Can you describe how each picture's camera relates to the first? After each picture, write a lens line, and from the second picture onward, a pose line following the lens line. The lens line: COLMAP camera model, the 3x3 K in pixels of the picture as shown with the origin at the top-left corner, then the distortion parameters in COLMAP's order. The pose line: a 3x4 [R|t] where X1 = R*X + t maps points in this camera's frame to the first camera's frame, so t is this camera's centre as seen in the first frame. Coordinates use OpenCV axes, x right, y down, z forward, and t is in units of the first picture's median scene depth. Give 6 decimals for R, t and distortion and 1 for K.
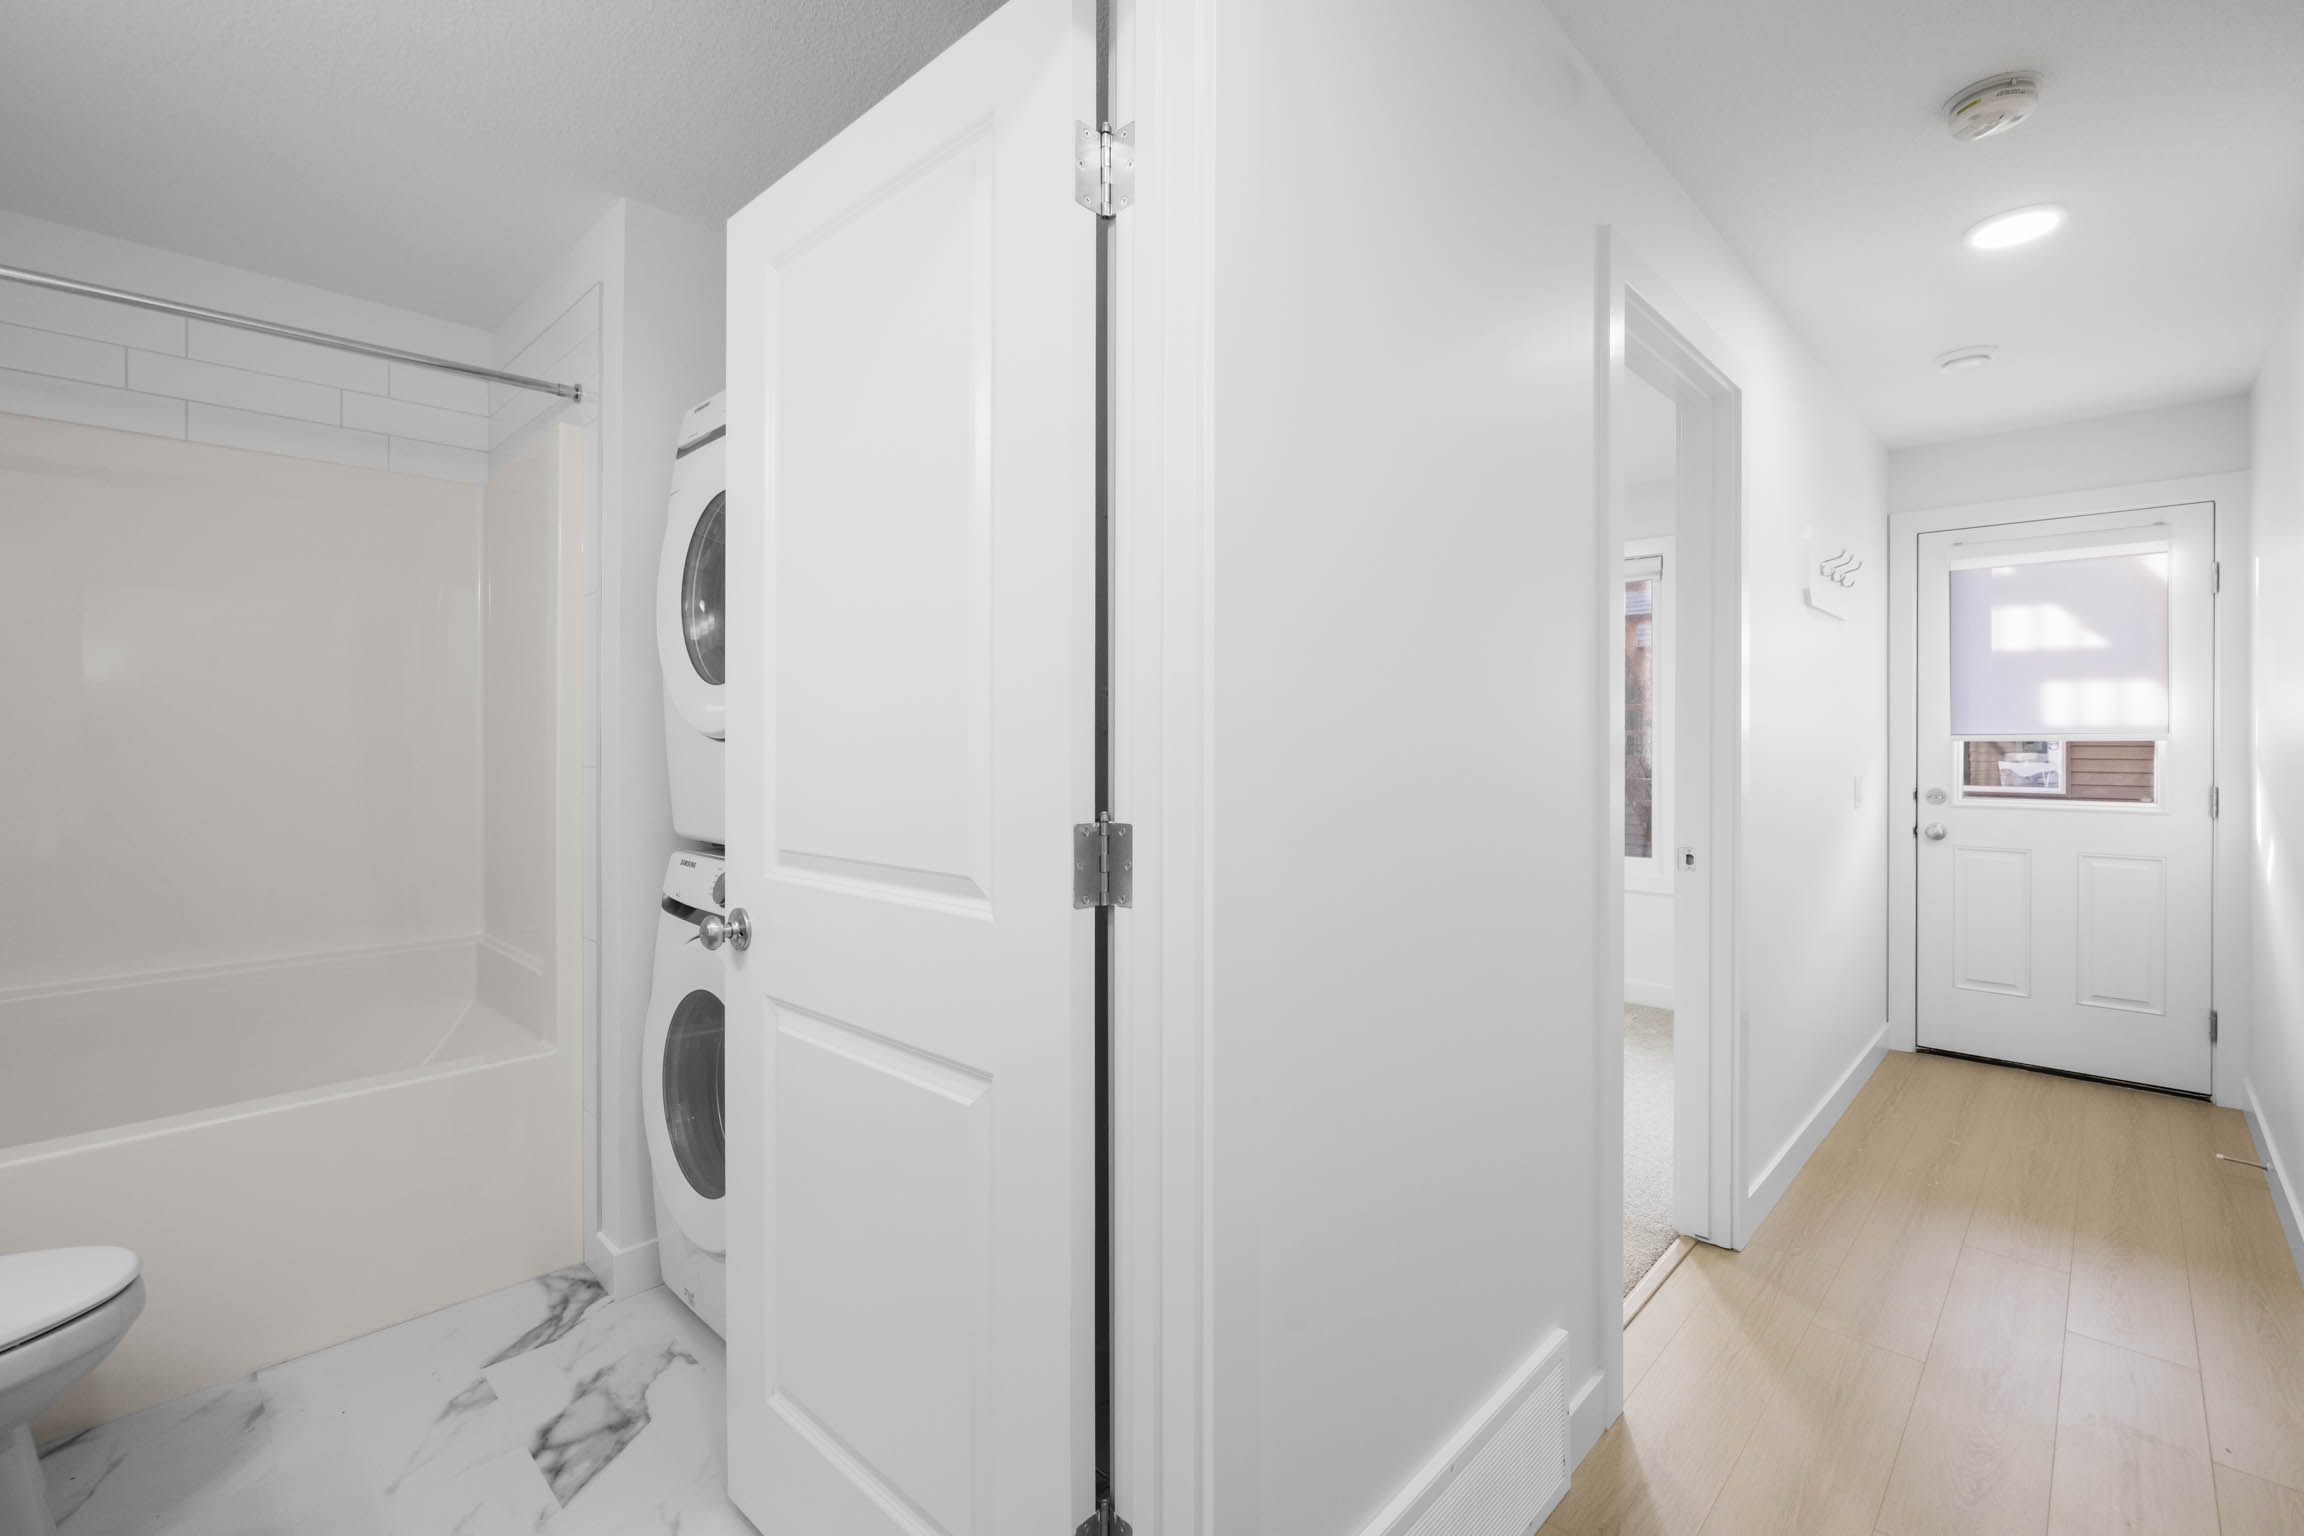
lens RADIAL K [[1022.5, 0, 1155.1], [0, 1022.5, 745.1], [0, 0, 1]] dist [-0.000484, -0.000195]
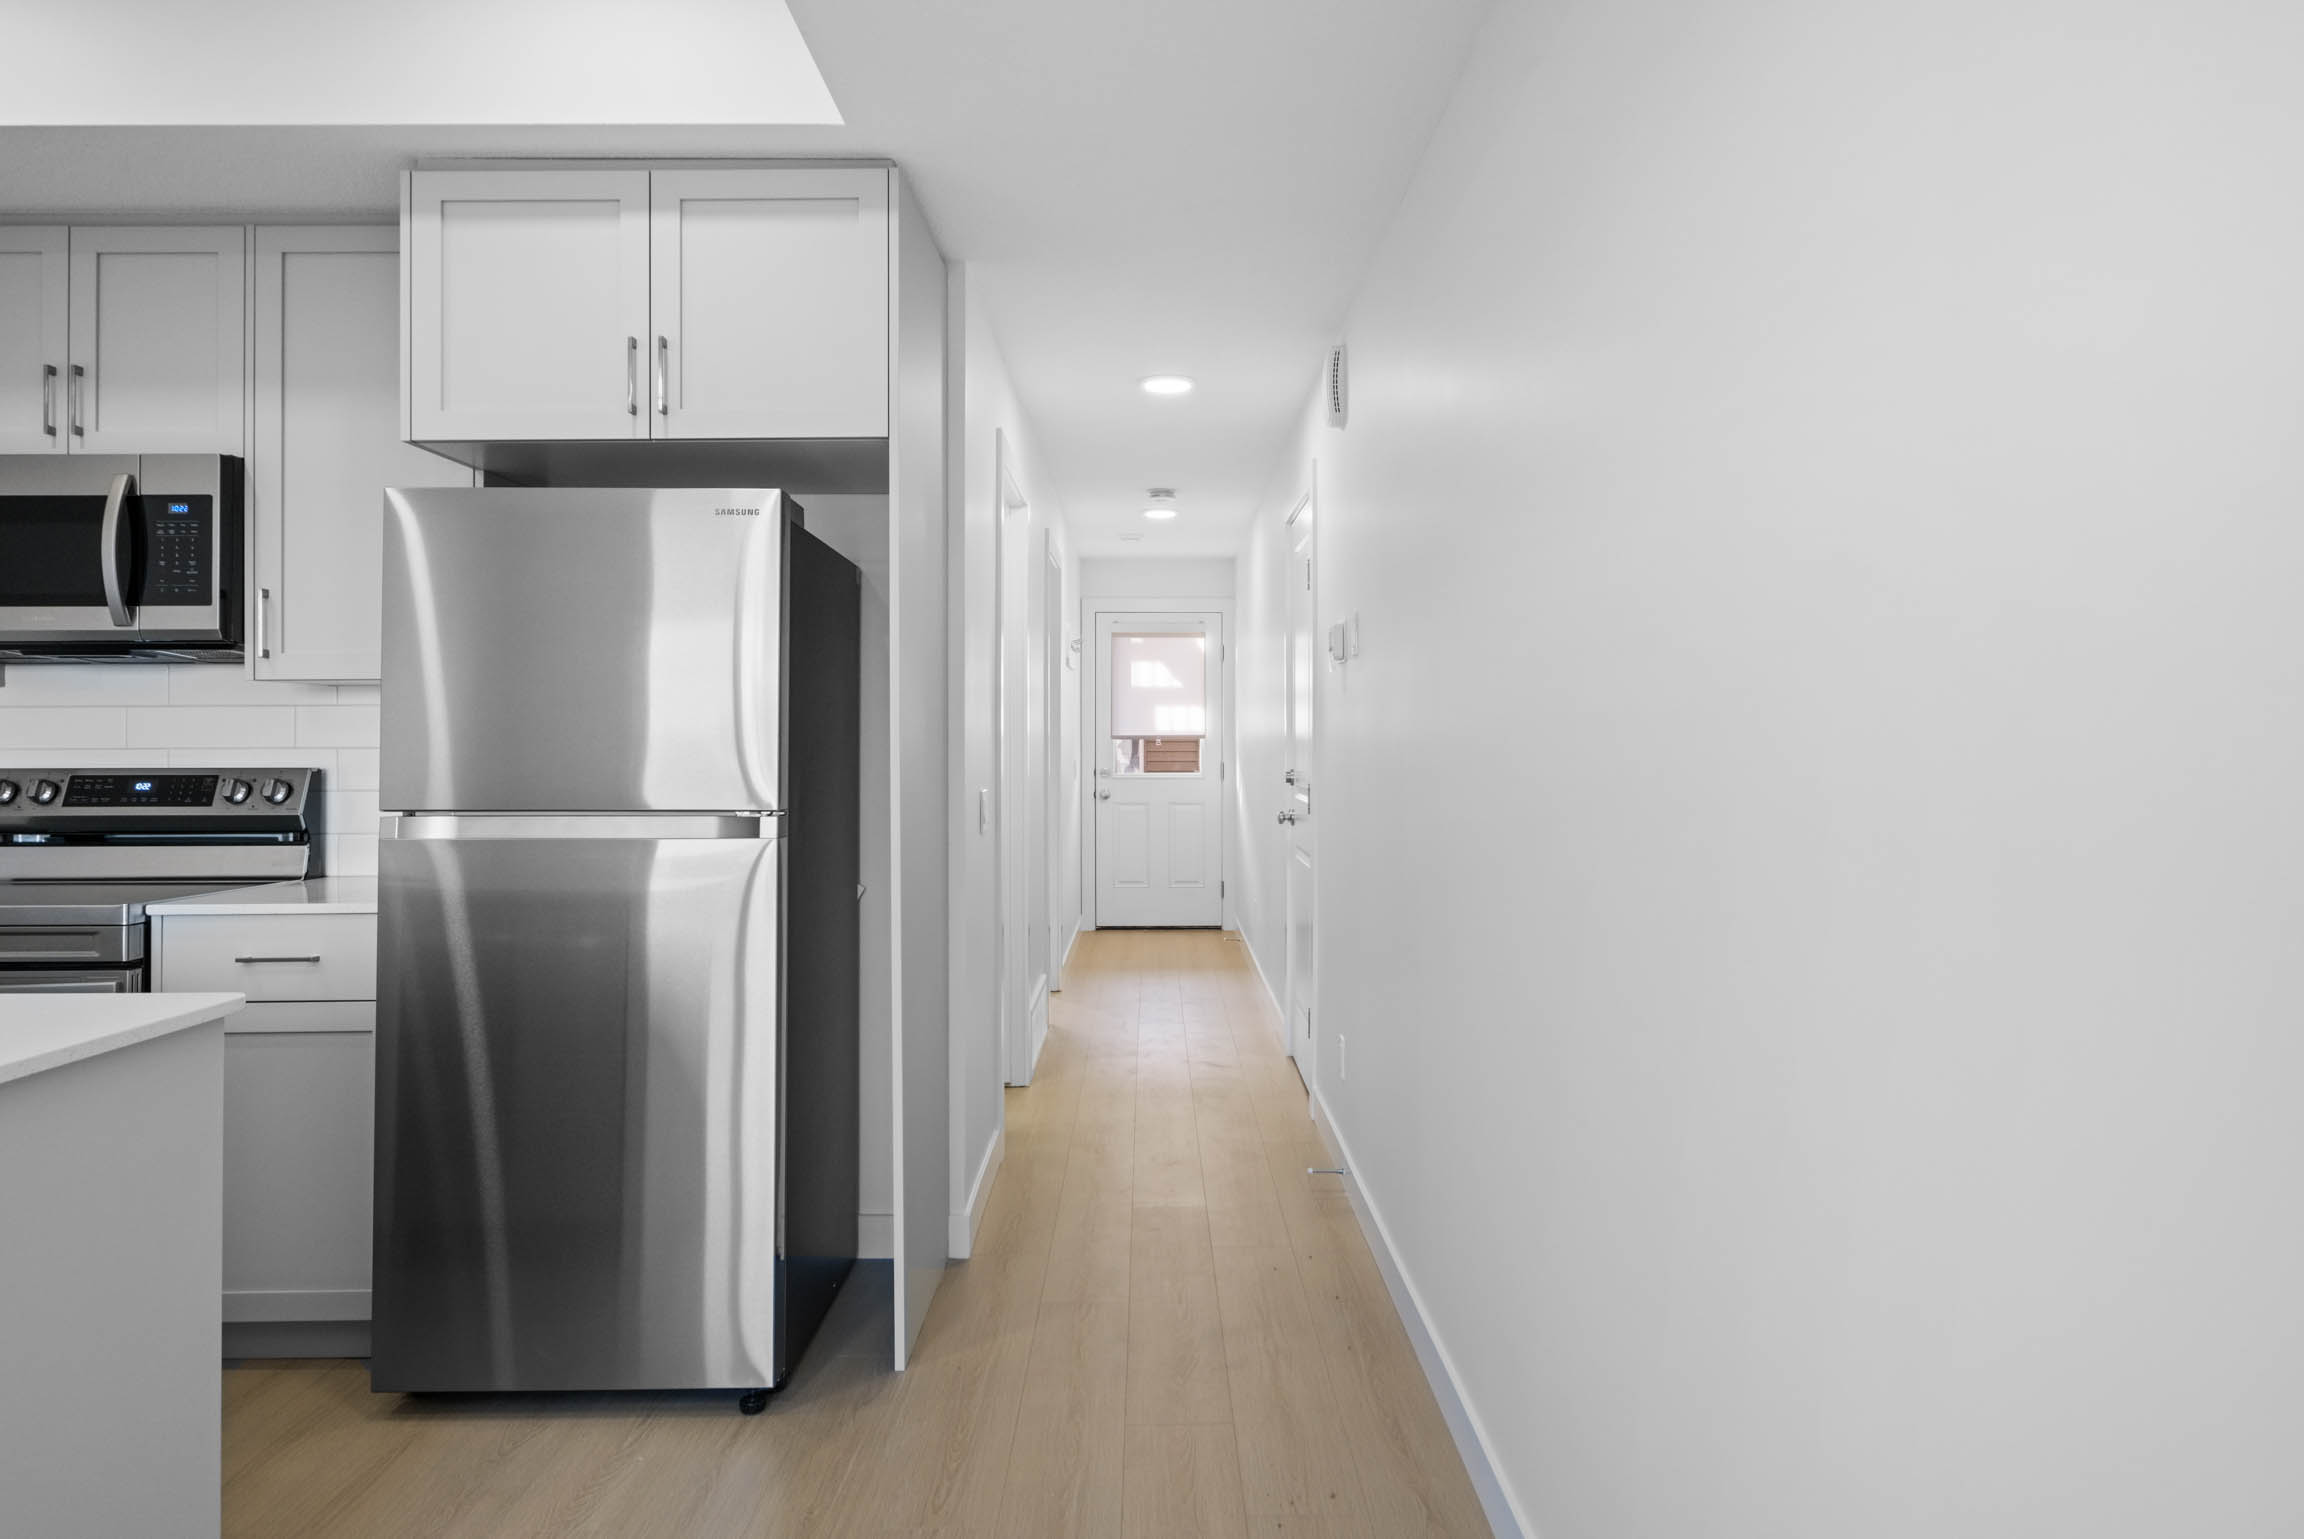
lens RADIAL K [[1436.4, 0, 1154.2], [0, 1436.4, 744.6], [0, 0, 1]] dist [0.000155, -0.000124]
pose [[0.729176, 0.004728, 0.684310, -0.879267], [0.006437, 0.999885, -0.013767, 0.042907], [-0.684296, 0.014444, 0.729061, -0.856913]]
